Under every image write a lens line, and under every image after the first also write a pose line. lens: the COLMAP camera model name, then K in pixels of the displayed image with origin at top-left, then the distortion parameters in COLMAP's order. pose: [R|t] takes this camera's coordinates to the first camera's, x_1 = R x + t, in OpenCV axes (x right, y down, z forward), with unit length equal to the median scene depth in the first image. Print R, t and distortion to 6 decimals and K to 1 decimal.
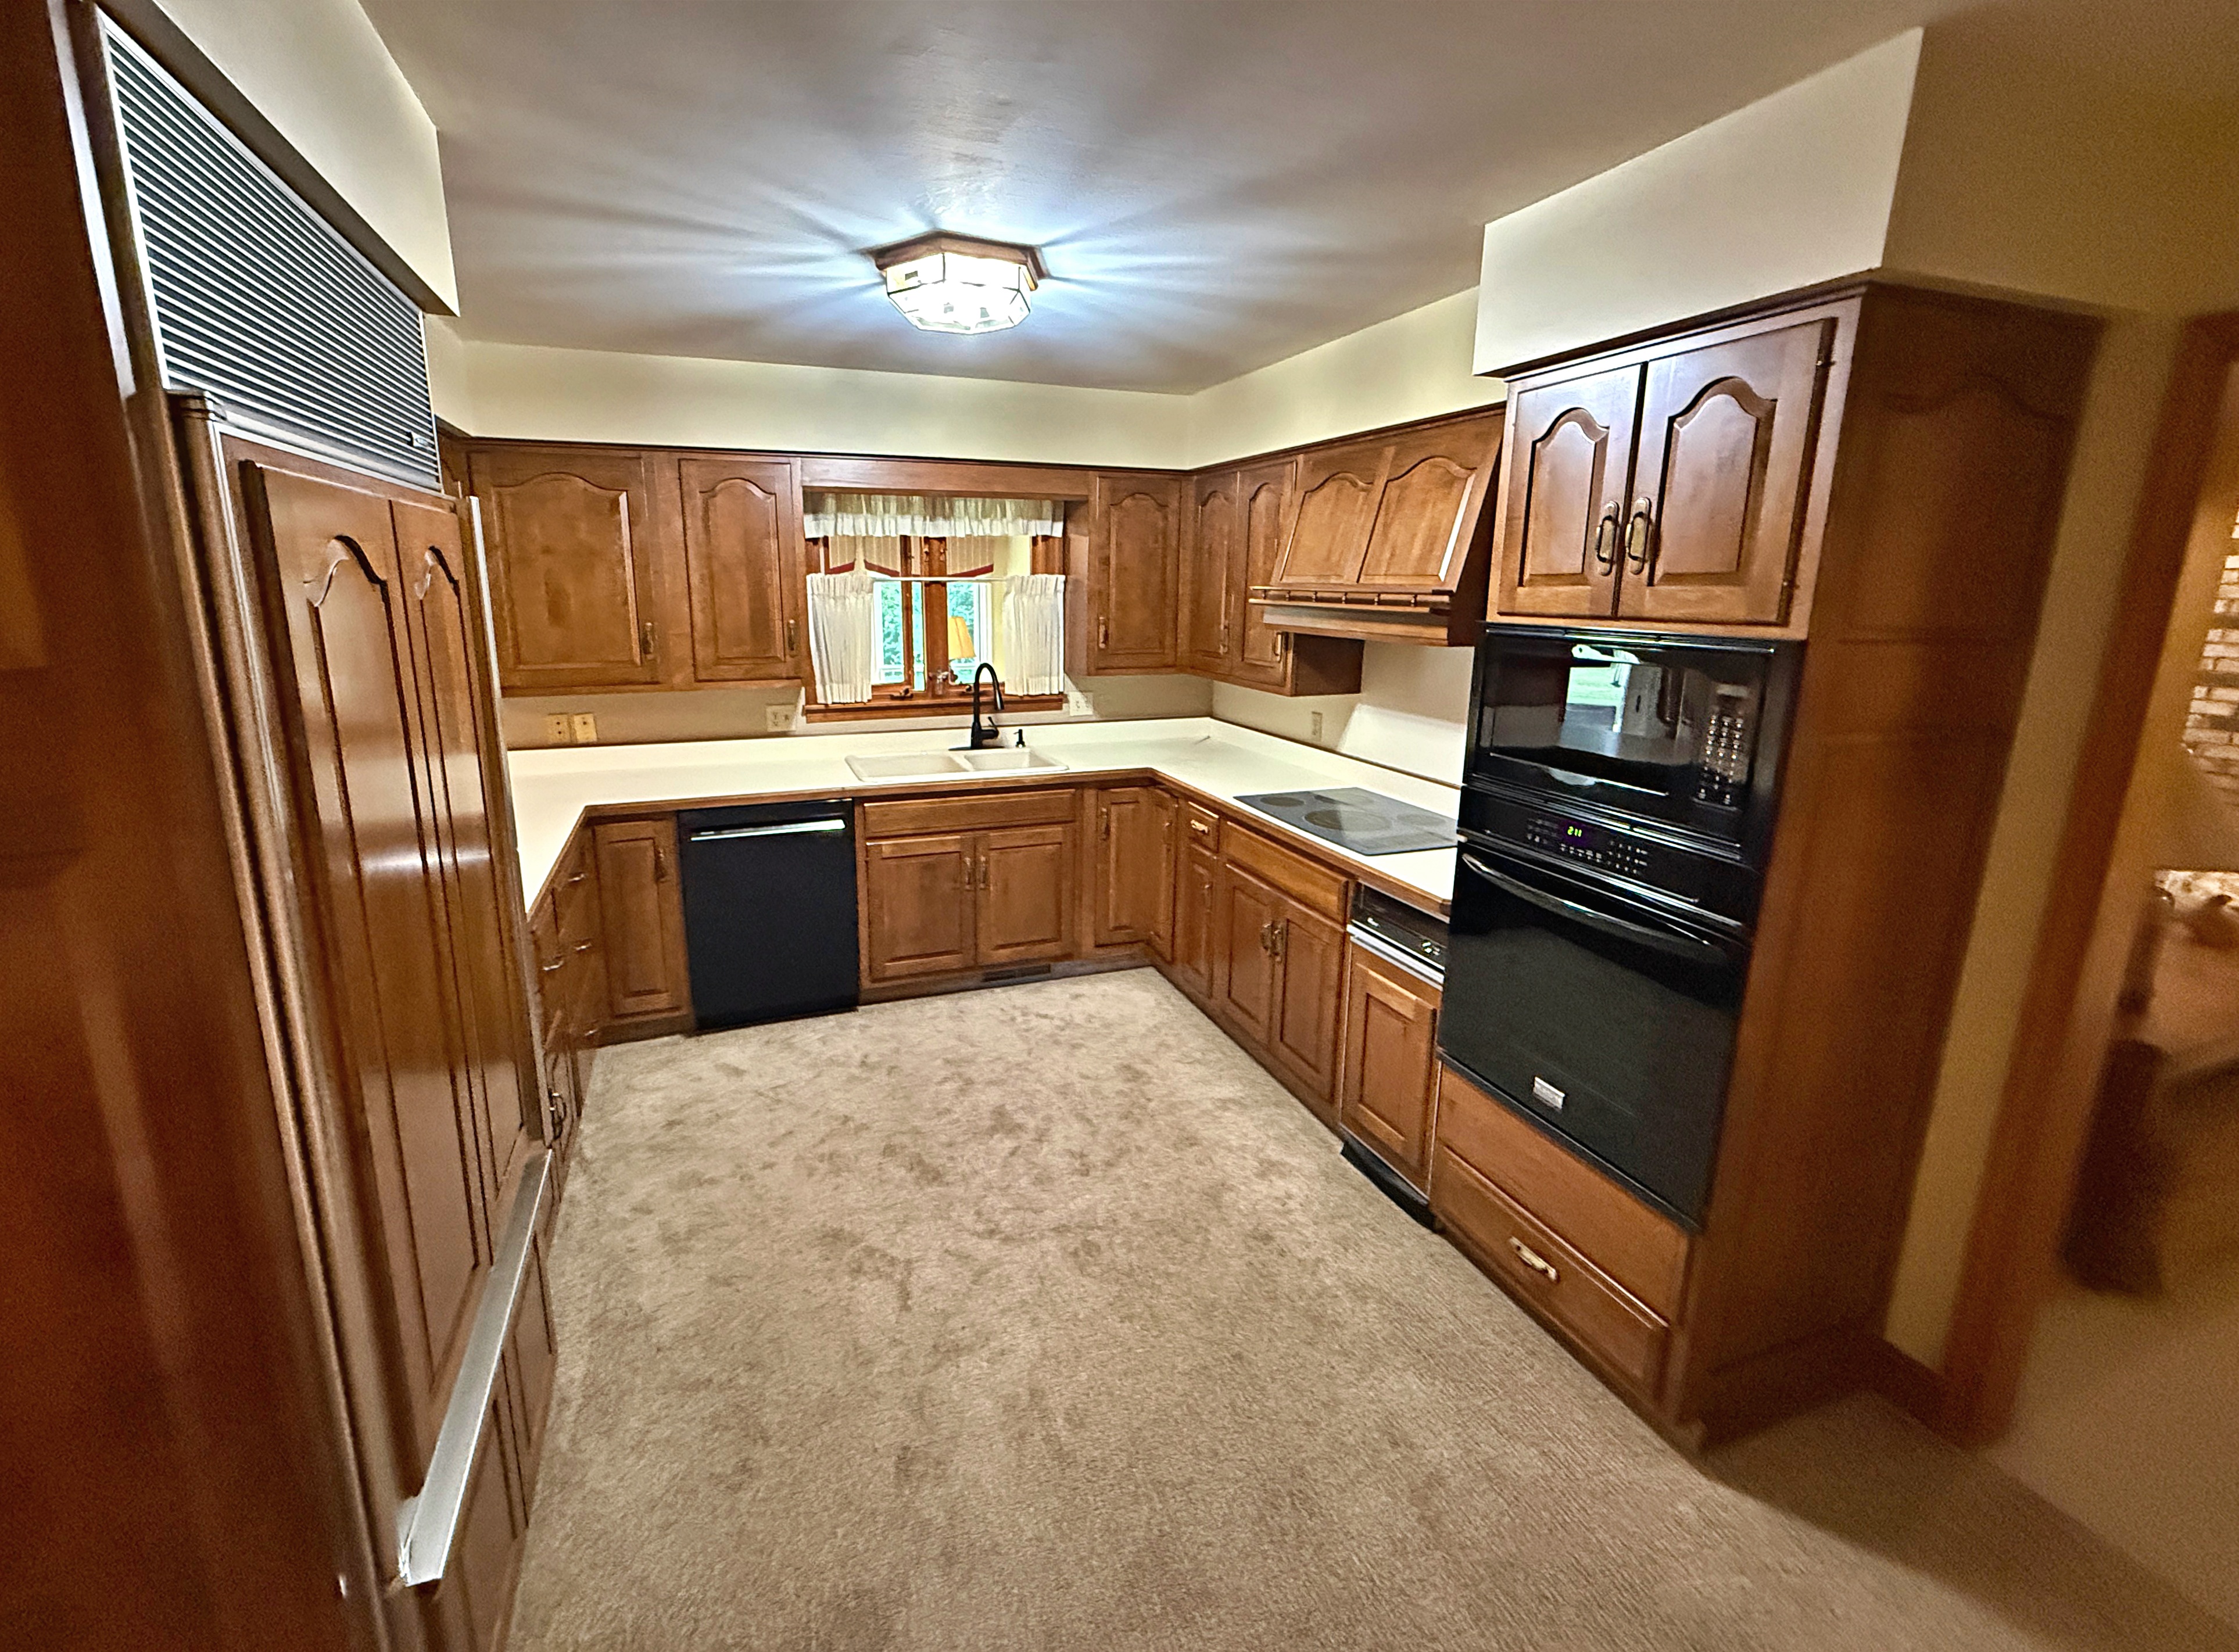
lens RADIAL K [[935.2, 0, 1060.1], [0, 935.2, 778.4], [0, 0, 1]] dist [0.000455, -0.000101]
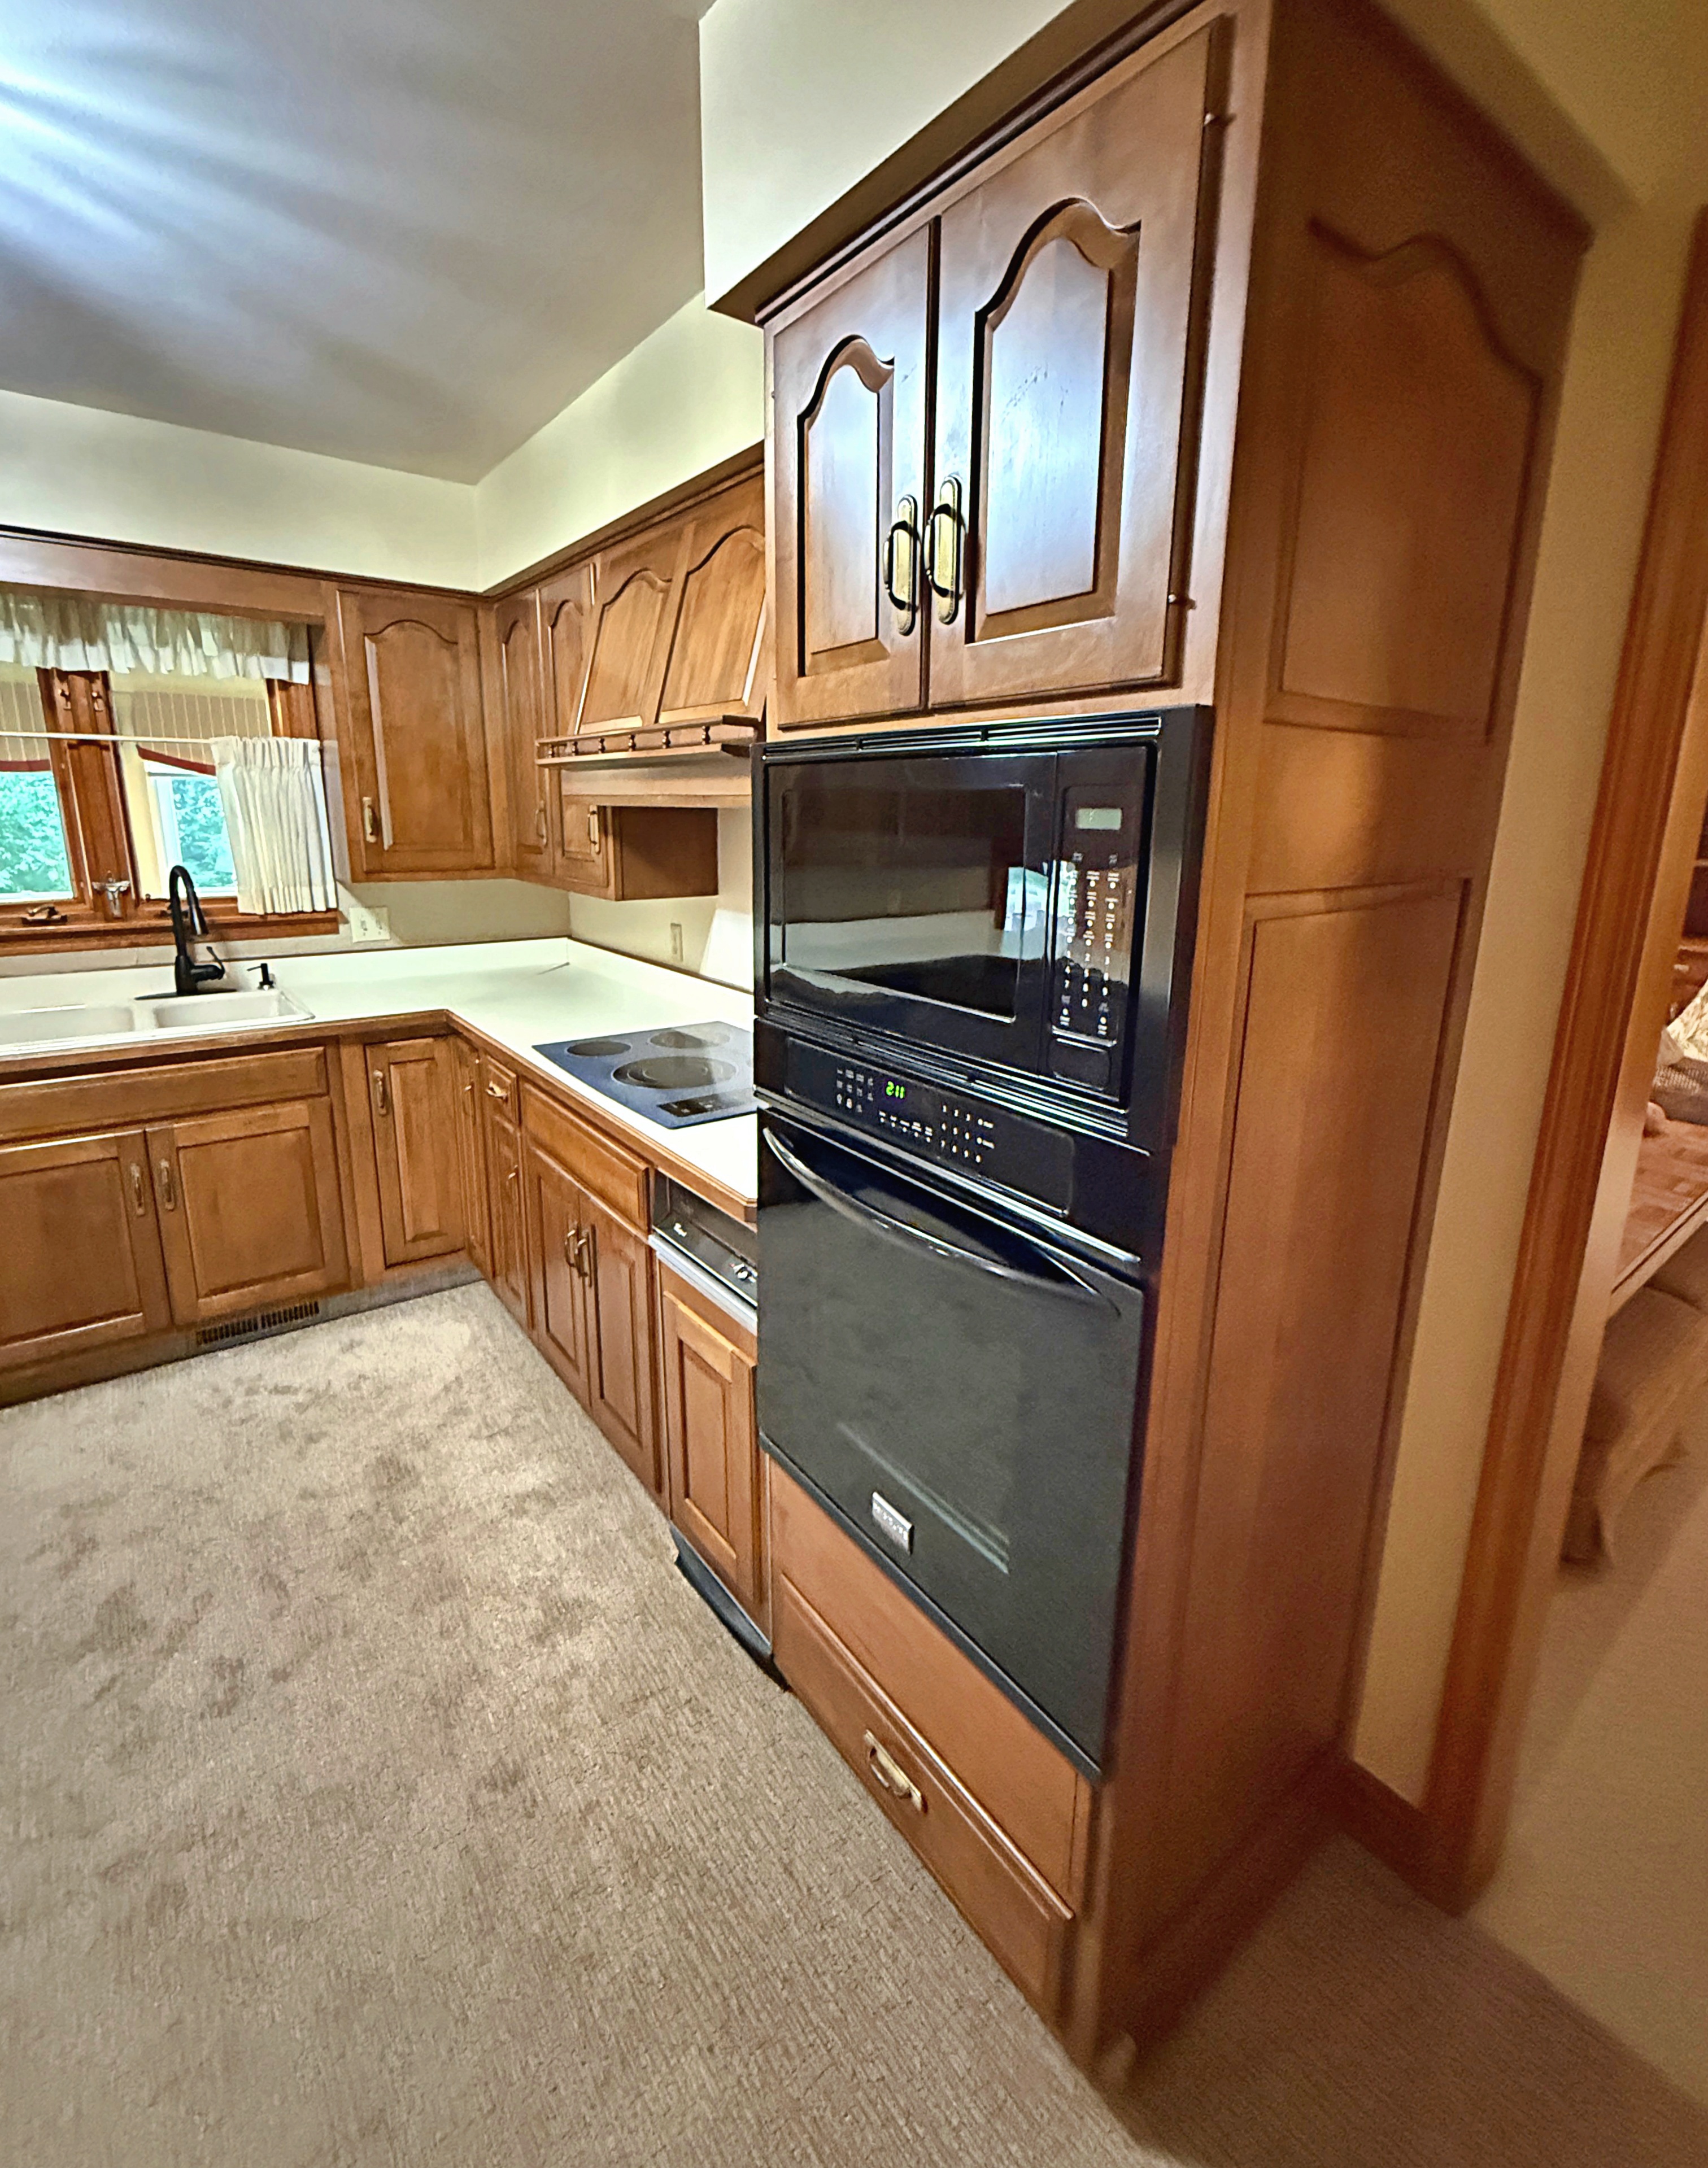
lens RADIAL K [[945.9, 0, 851.6], [0, 945.9, 1024.1], [0, 0, 1]] dist [-0.003239, 0.000962]
pose [[0.953794, -0.060702, 0.294265, 0.213421], [0.056213, 0.998138, 0.023695, 0.000252], [-0.295155, -0.006059, 0.955430, 0.269001]]
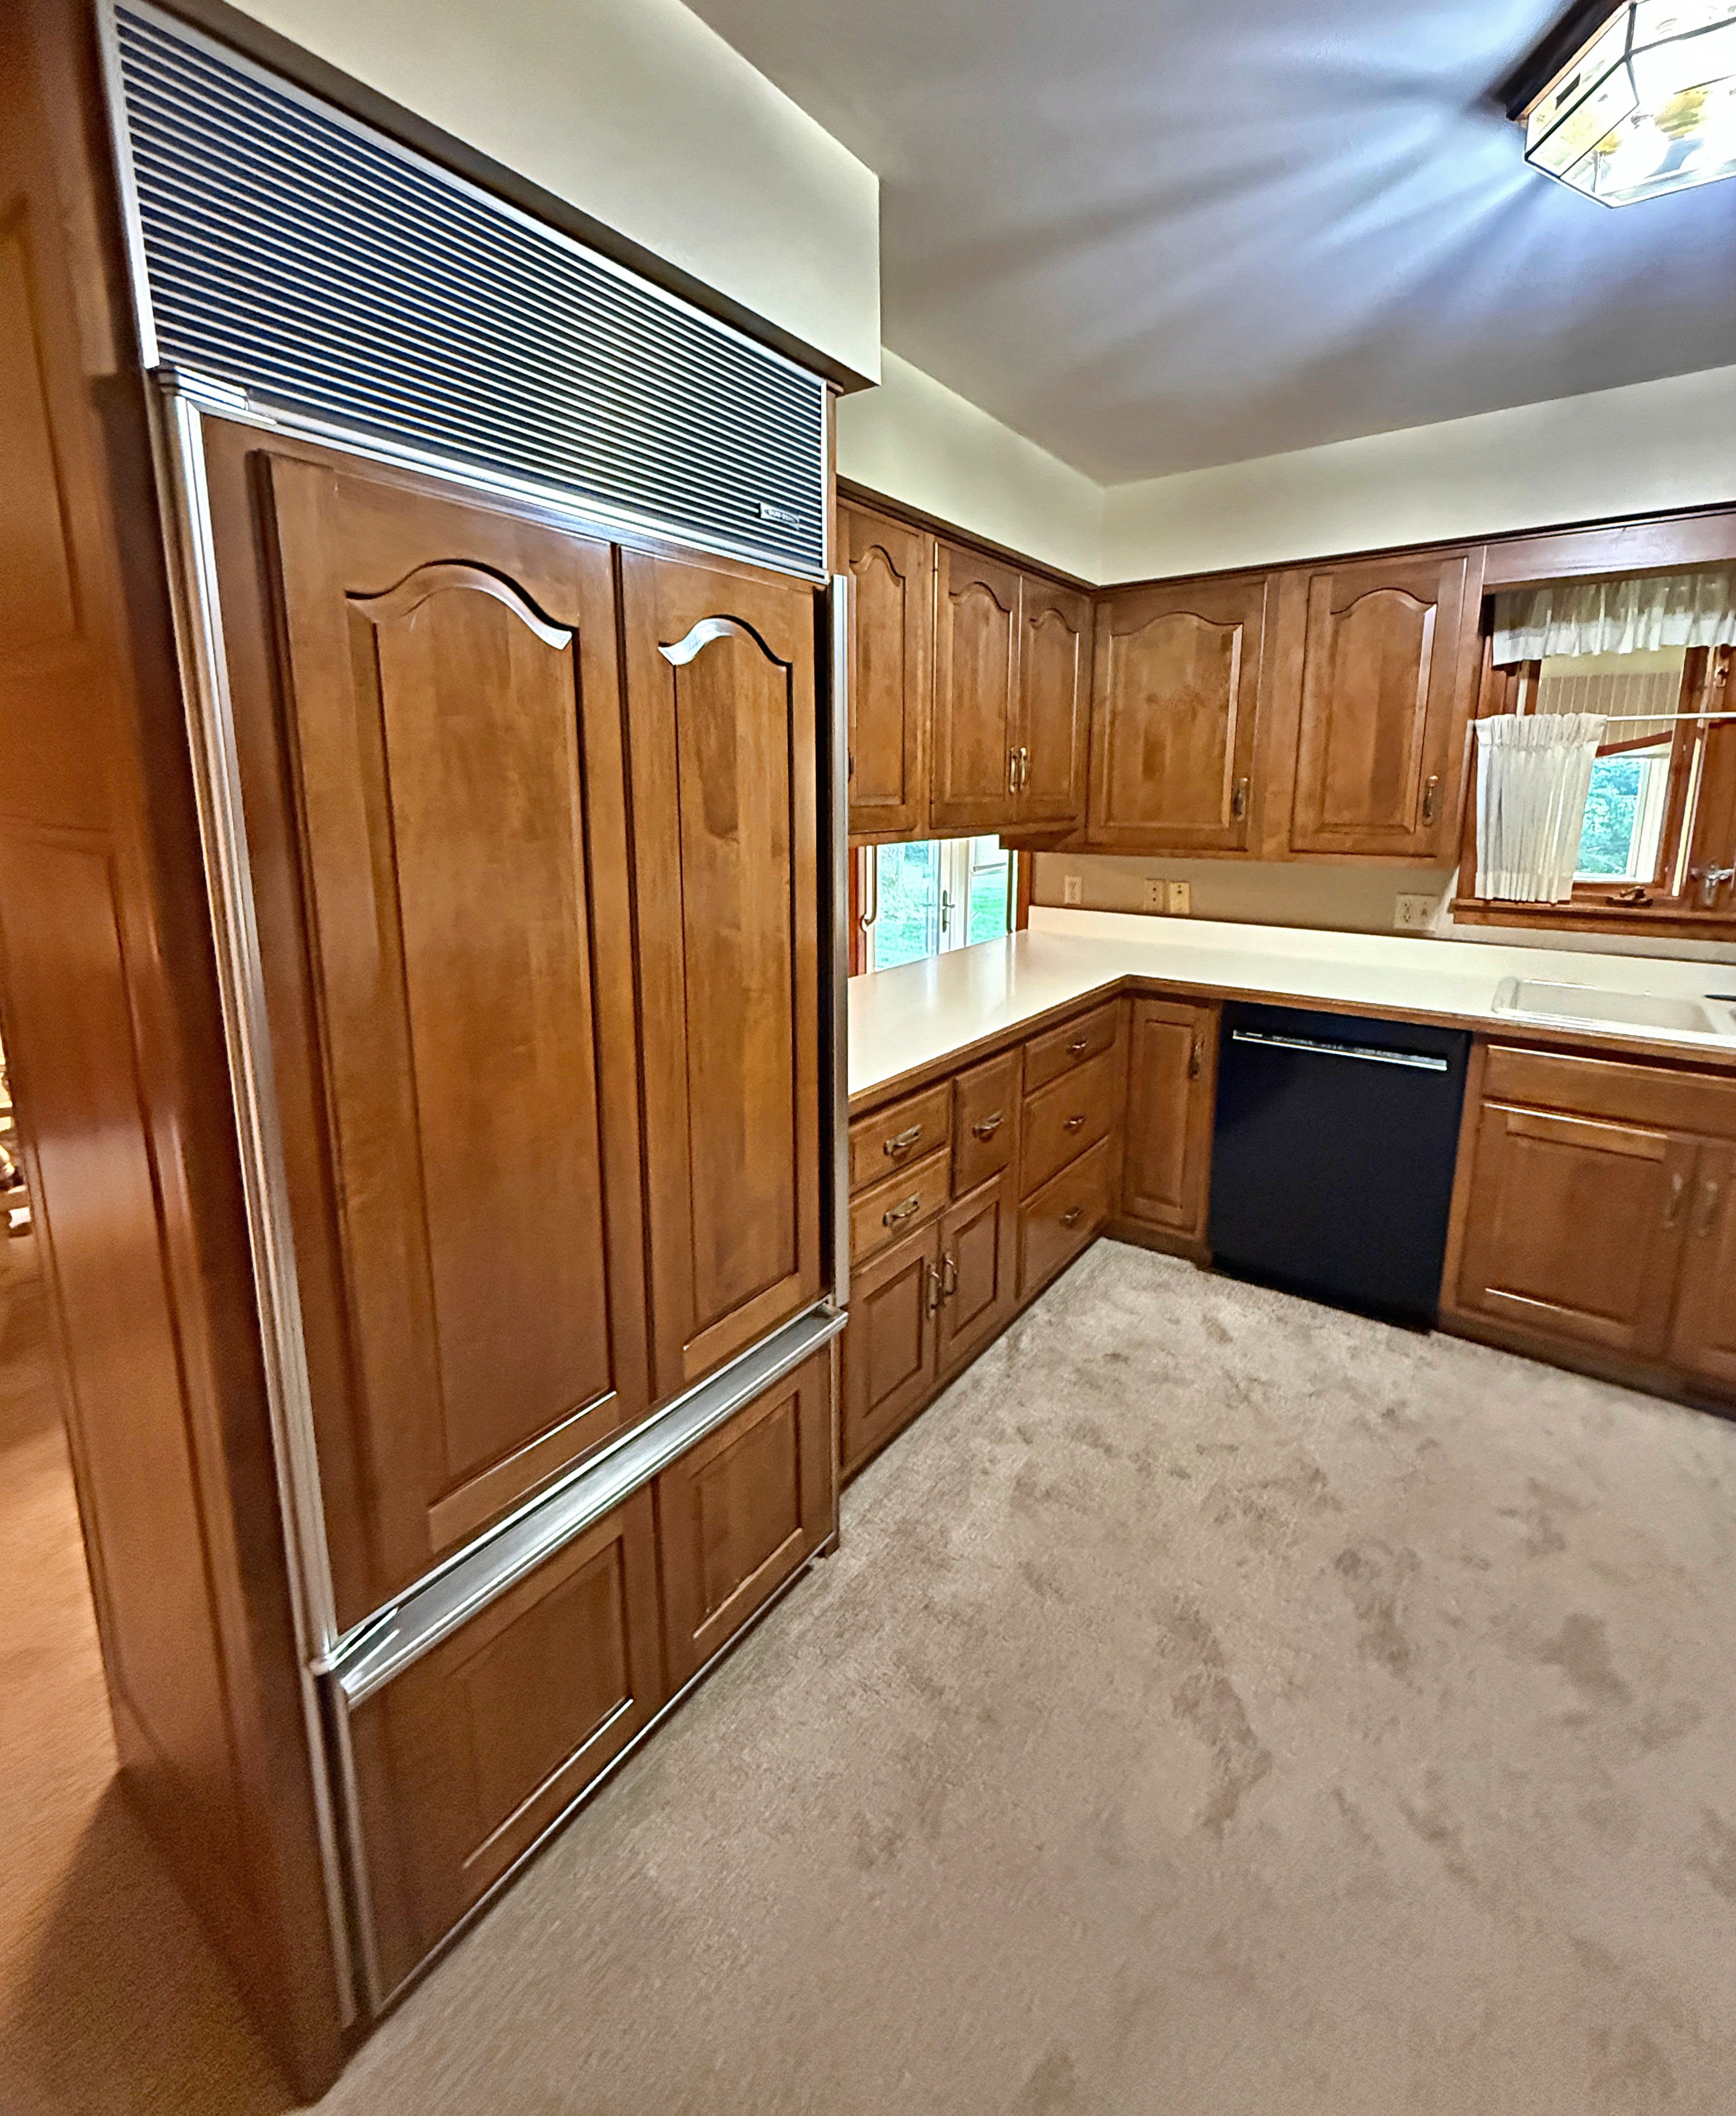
lens RADIAL K [[933.6, 0, 881.9], [0, 933.6, 950.2], [0, 0, 1]] dist [0.009170, -0.000555]
pose [[0.562584, 0.139039, -0.814965, 0.093957], [-0.171745, 0.983907, 0.049304, 0.002494], [0.808705, 0.112228, 0.577409, 0.272031]]
